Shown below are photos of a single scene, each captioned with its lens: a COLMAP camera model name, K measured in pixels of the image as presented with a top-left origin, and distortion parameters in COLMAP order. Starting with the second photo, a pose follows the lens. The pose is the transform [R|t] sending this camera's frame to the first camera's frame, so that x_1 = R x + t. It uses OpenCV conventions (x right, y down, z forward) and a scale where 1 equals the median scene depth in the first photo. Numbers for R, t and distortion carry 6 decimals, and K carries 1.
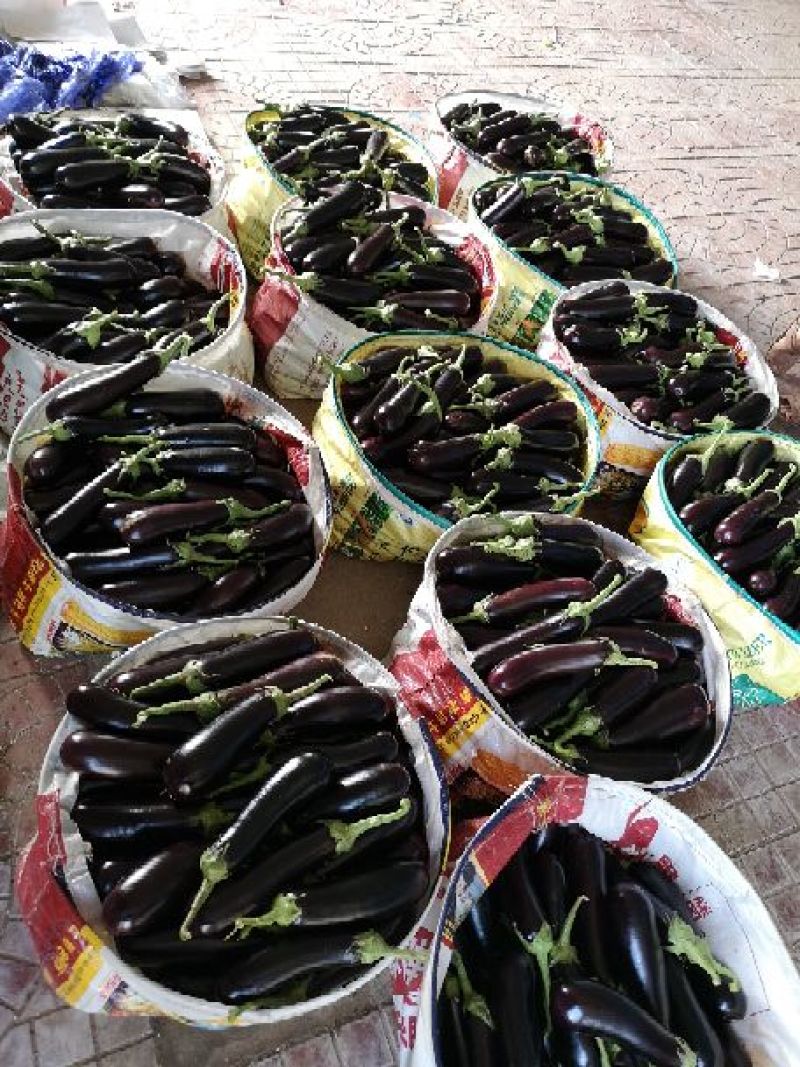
lens RADIAL K [[842.4, 0, 400.0], [0, 842.4, 533.5], [0, 0, 1]] dist [0.043525, -0.030981]
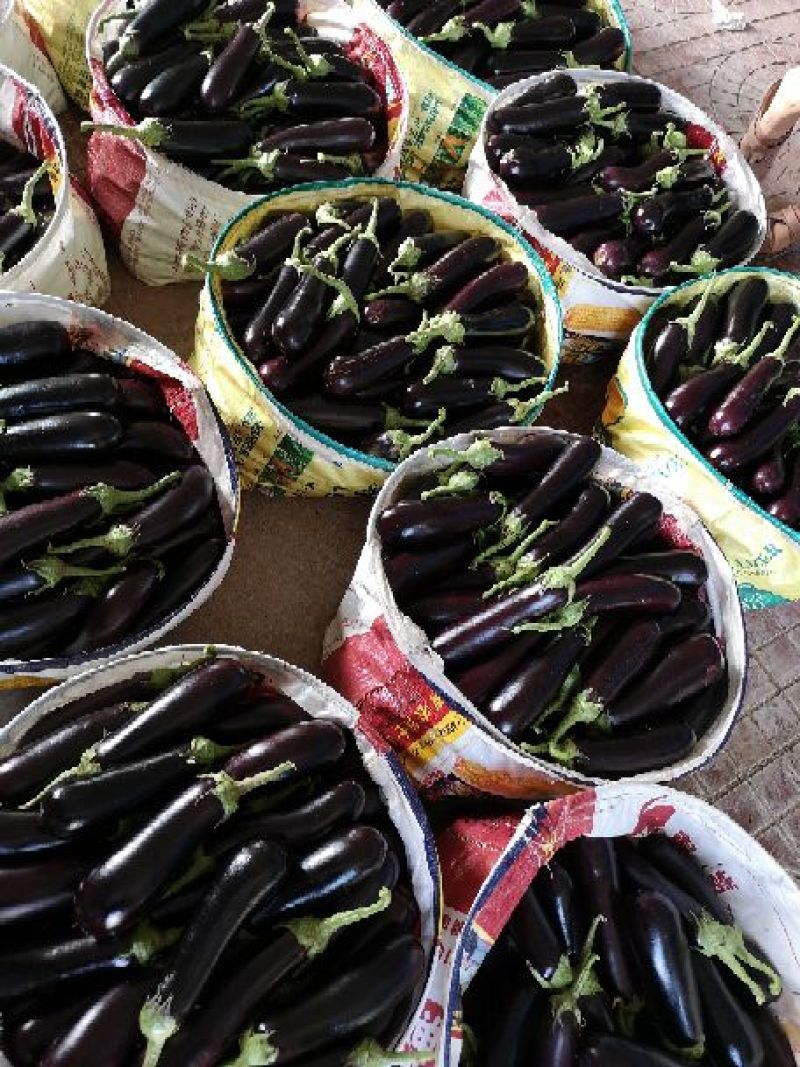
lens RADIAL K [[842.4, 0, 400.0], [0, 842.4, 533.5], [0, 0, 1]] dist [0.043525, -0.030981]
pose [[0.988575, -0.140713, 0.054036, 0.016502], [0.122295, 0.958323, 0.258189, -0.143174], [-0.088114, -0.248631, 0.964582, 0.205836]]
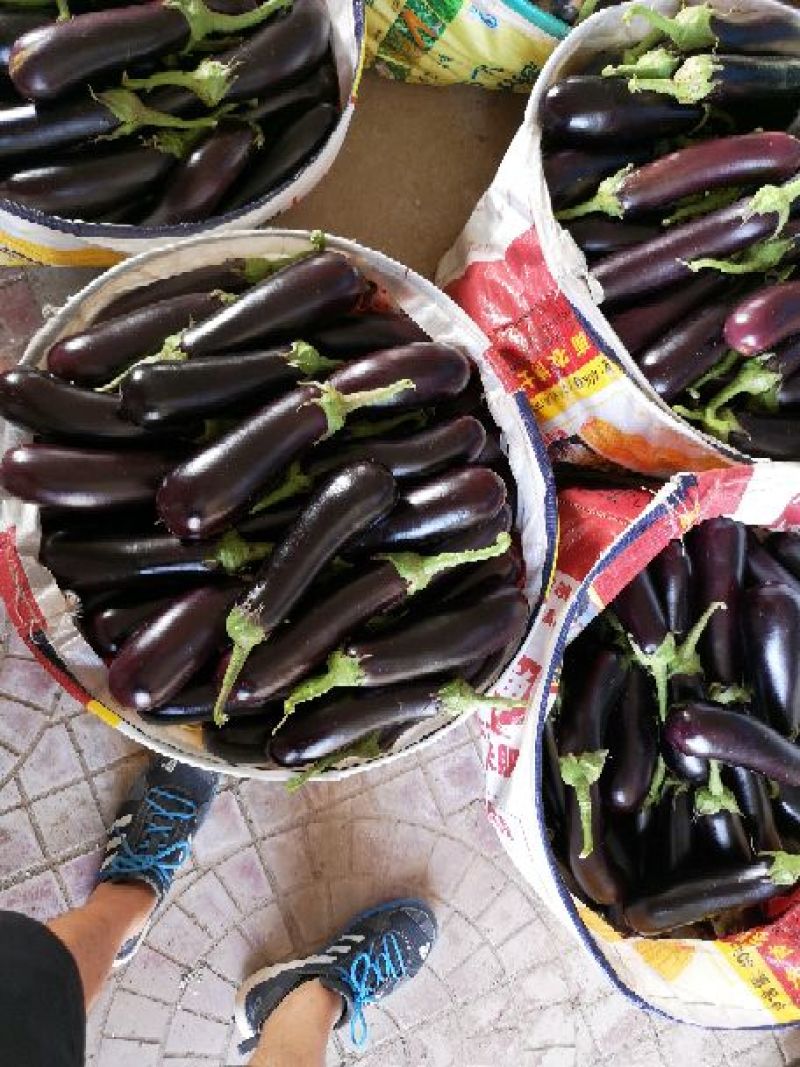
lens RADIAL K [[835.2, 0, 400.7], [0, 835.2, 548.4], [0, 0, 1]] dist [0.036541, -0.042130]
pose [[0.999495, -0.013674, -0.028696, -0.039975], [0.027653, 0.819211, 0.572825, -0.050210], [0.015675, -0.573329, 0.819176, 0.284039]]
